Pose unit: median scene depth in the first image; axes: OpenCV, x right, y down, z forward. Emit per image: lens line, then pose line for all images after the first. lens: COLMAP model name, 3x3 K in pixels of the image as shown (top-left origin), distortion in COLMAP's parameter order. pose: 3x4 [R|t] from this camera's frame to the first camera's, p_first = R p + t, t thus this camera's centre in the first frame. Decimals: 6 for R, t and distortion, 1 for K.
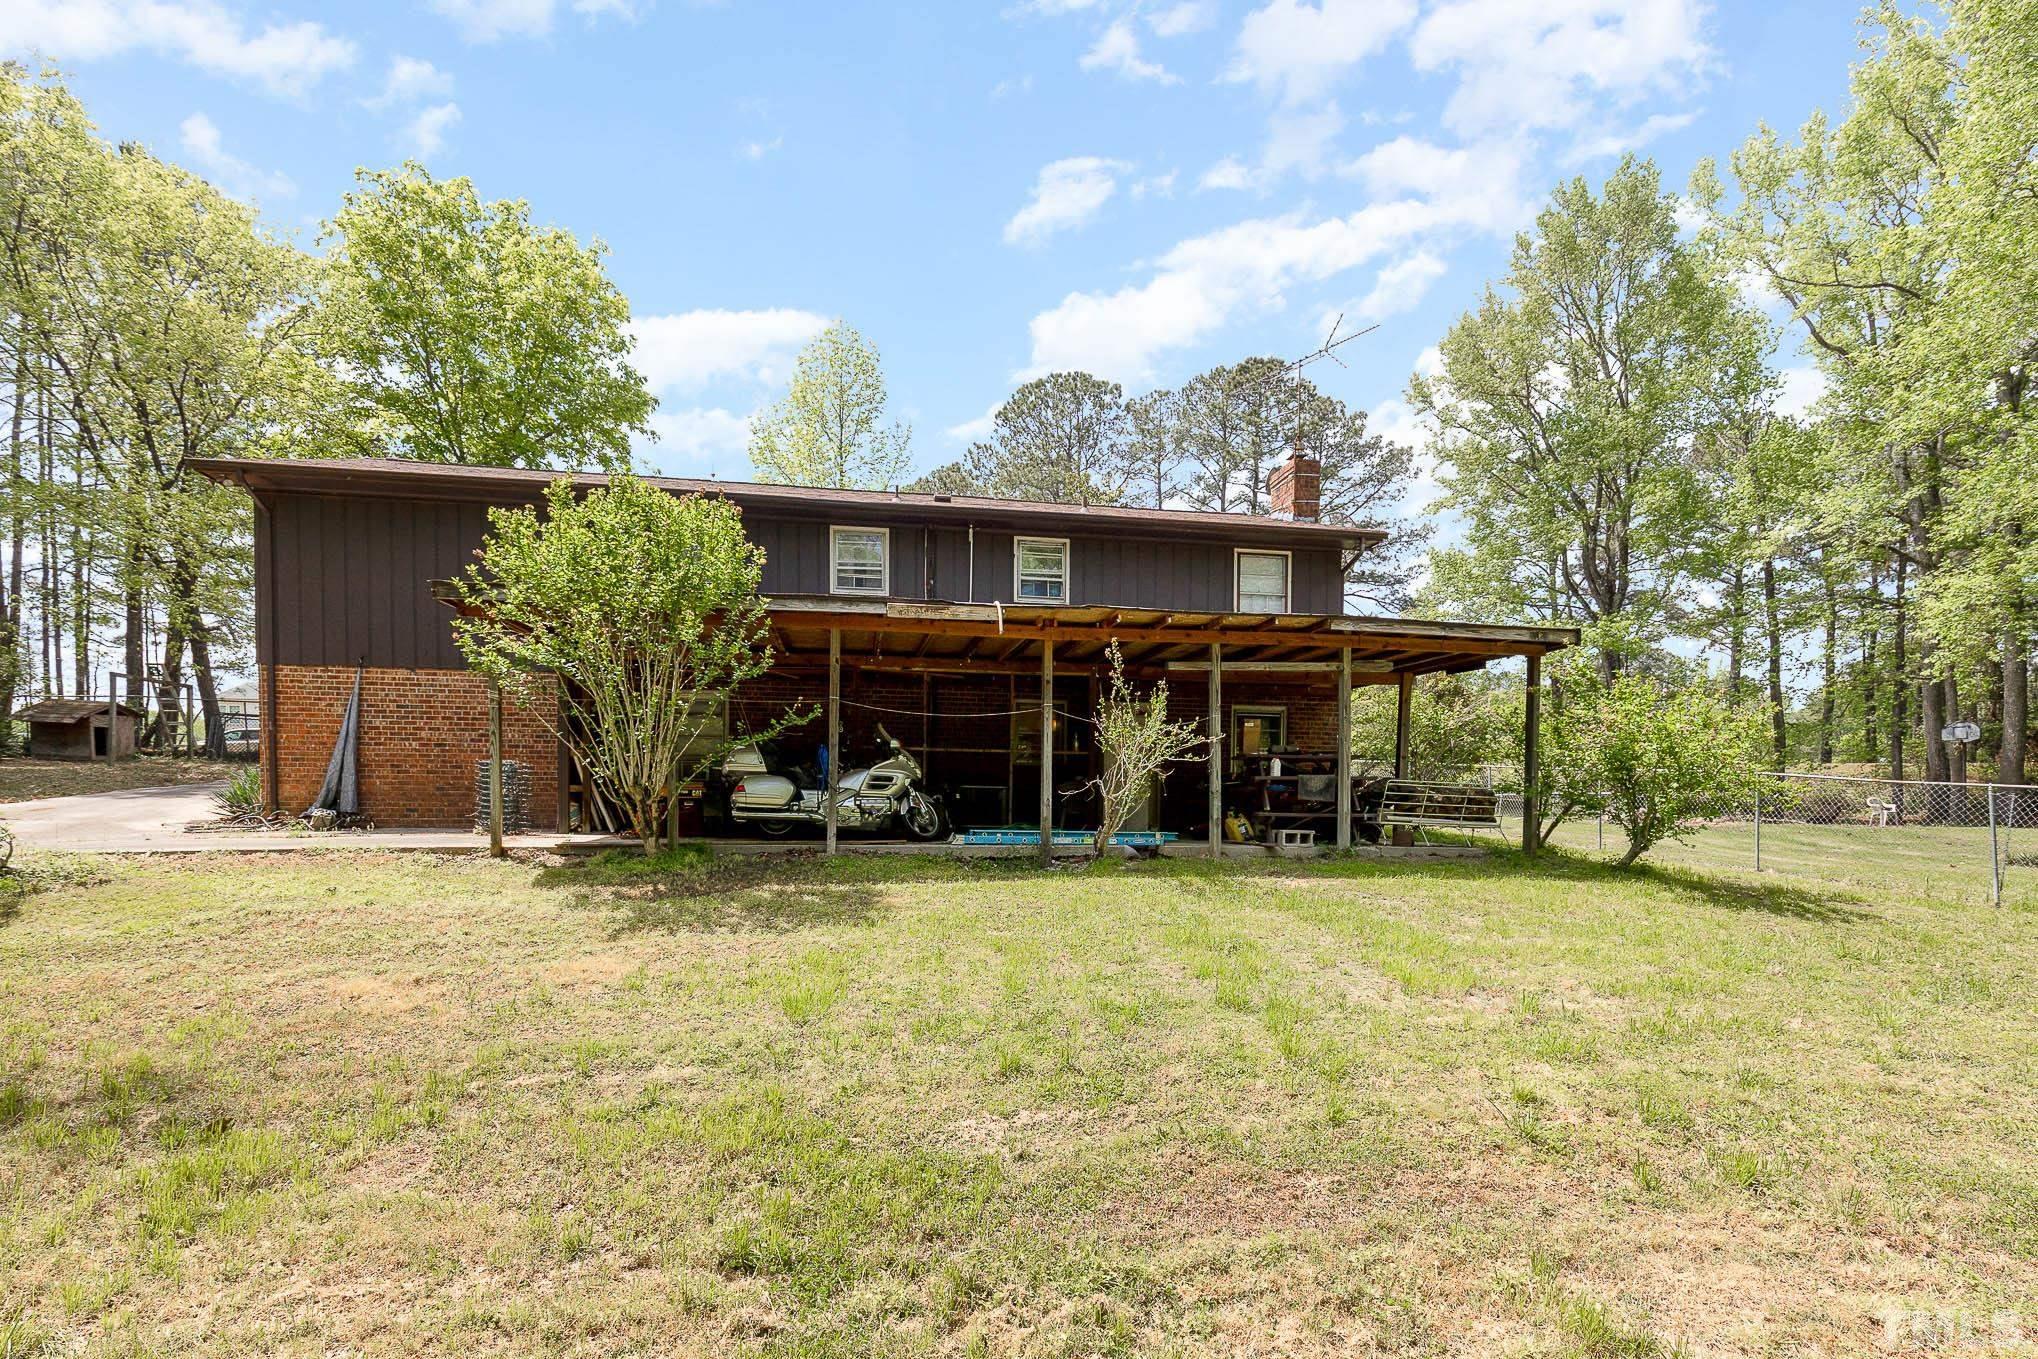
lens RADIAL K [[962.6, 0, 1016.9], [0, 962.6, 825.3], [0, 0, 1]] dist [0.002351, 0.000389]
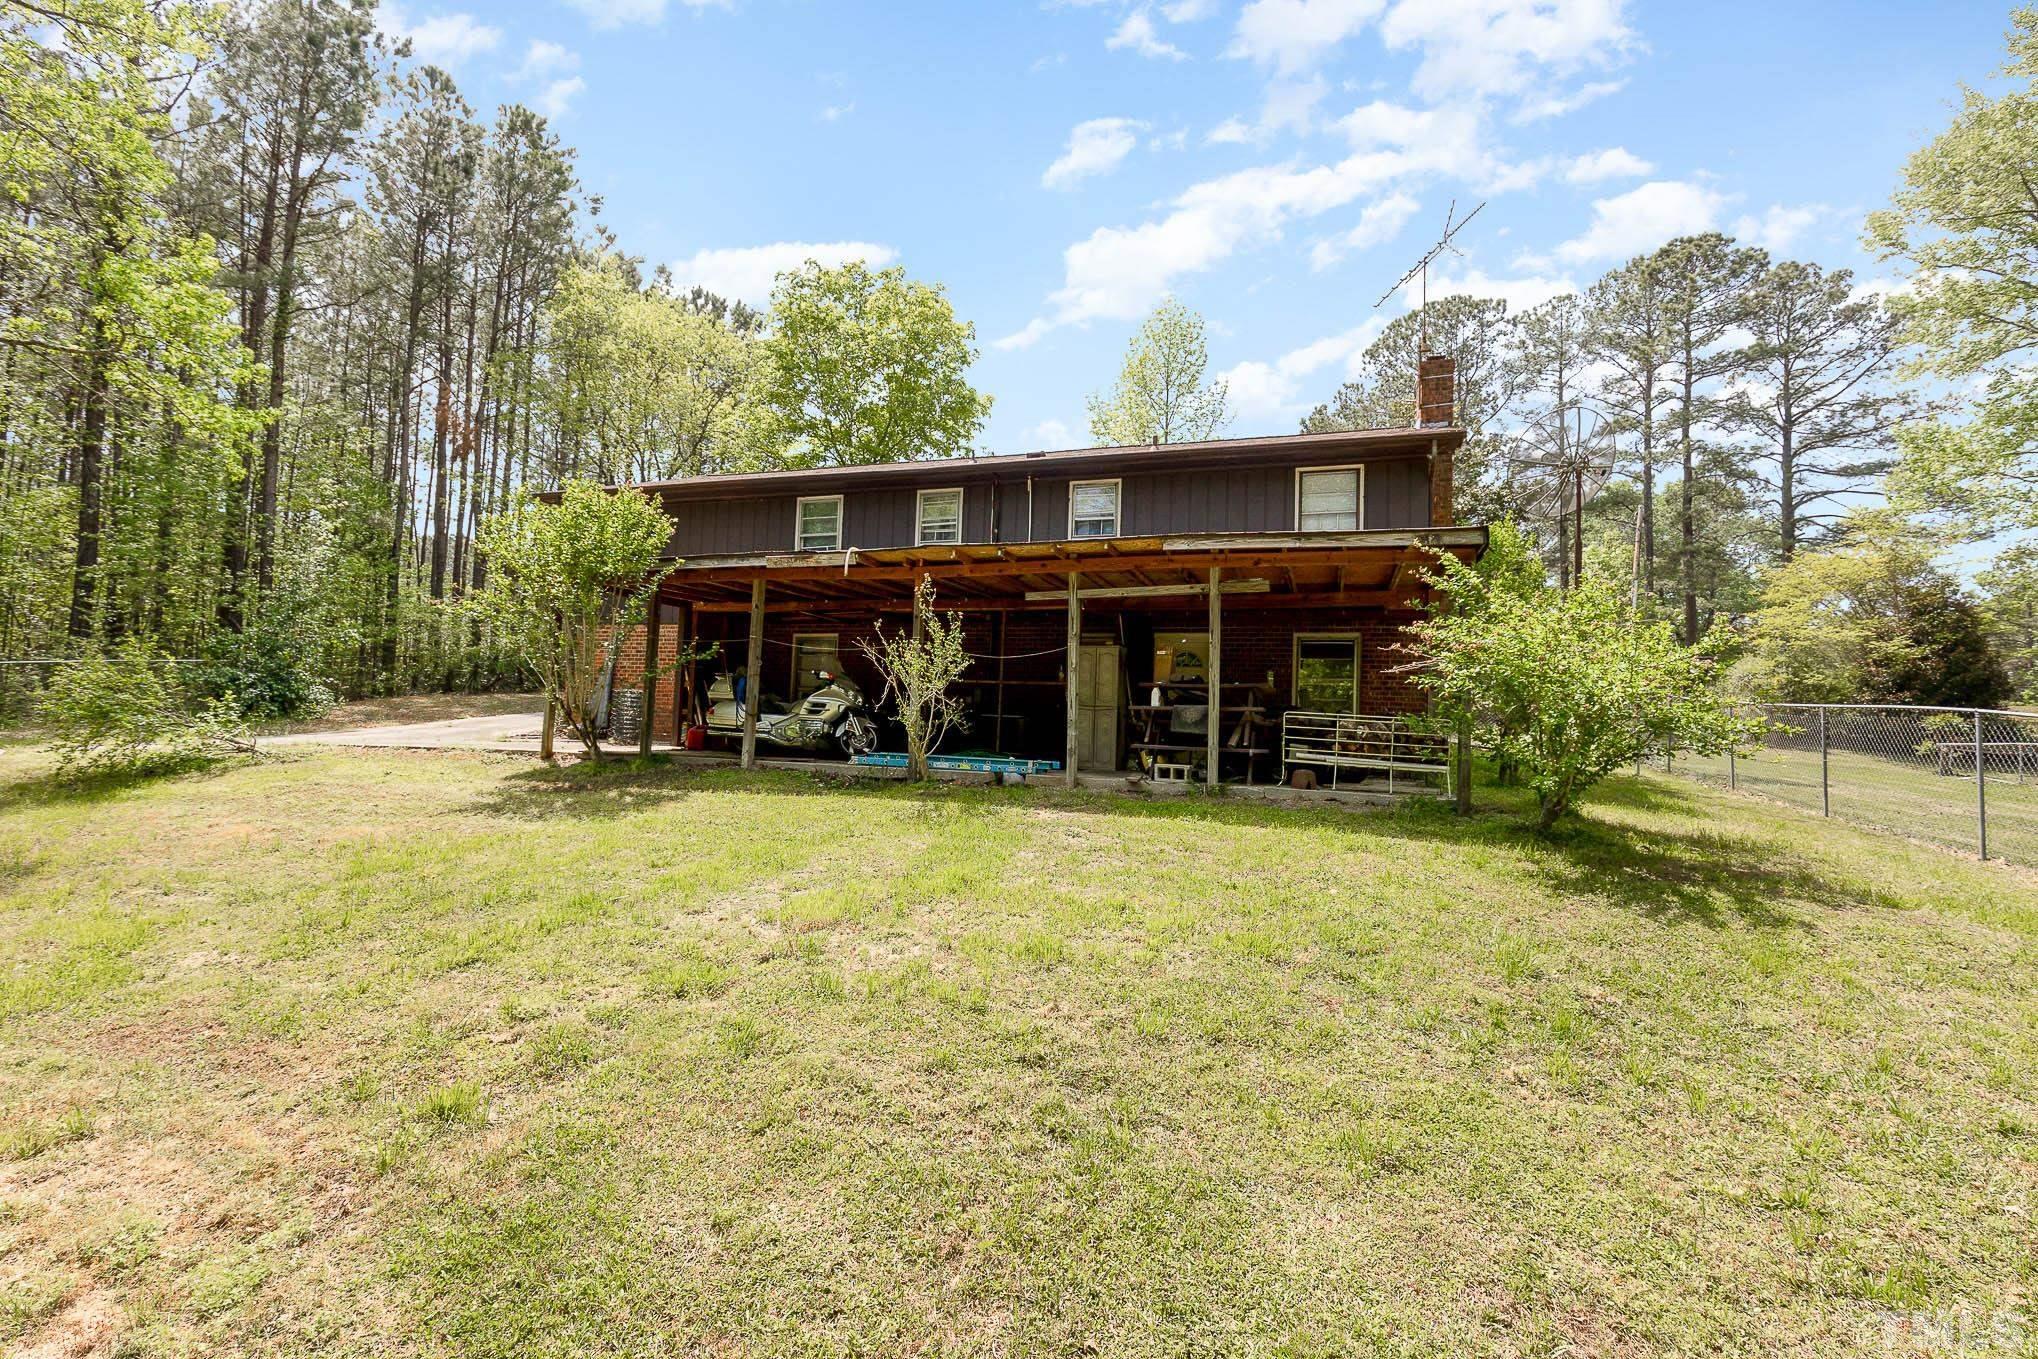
lens RADIAL K [[913.0, 0, 1024.2], [0, 913.0, 657.7], [0, 0, 1]] dist [0.001852, 0.000008]
pose [[0.878600, -0.016102, -0.477286, 0.432448], [-0.036342, 0.994279, -0.100443, -0.002651], [0.476173, 0.105595, 0.872989, 0.113005]]
